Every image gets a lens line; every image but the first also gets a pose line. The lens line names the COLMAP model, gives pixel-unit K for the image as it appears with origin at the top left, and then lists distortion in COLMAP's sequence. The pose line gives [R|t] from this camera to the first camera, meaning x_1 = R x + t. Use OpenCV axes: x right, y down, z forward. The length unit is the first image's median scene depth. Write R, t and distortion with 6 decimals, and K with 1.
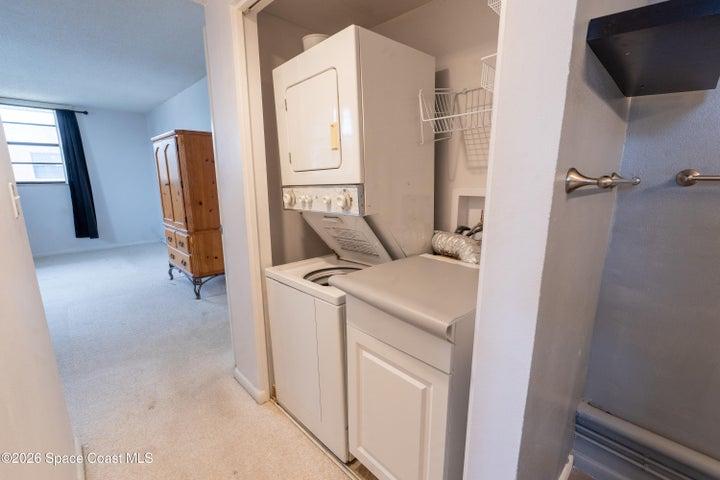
lens RADIAL K [[313.1, 0, 360.0], [0, 313.1, 240.9], [0, 0, 1]] dist [-0.007265, 0.000928]
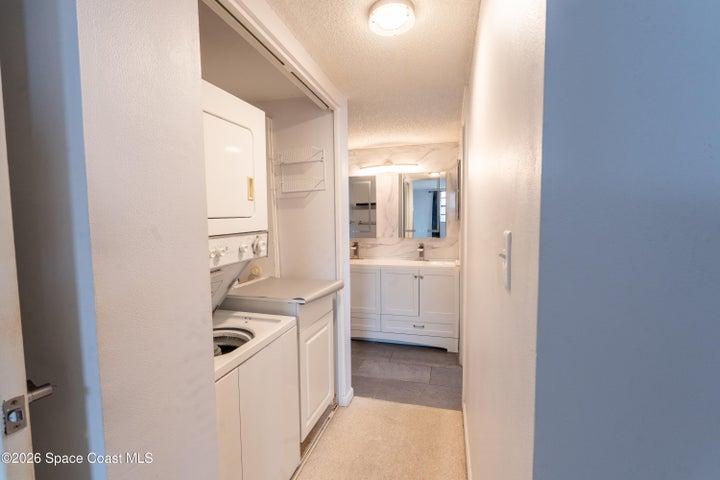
lens RADIAL K [[313.1, 0, 364.4], [0, 313.1, 242.0], [0, 0, 1]] dist [-0.007265, 0.000928]
pose [[-0.507139, -0.046124, 0.860629, -1.180573], [0.179151, 0.971115, 0.157612, -0.245149], [-0.843039, 0.234113, -0.484227, 1.195934]]
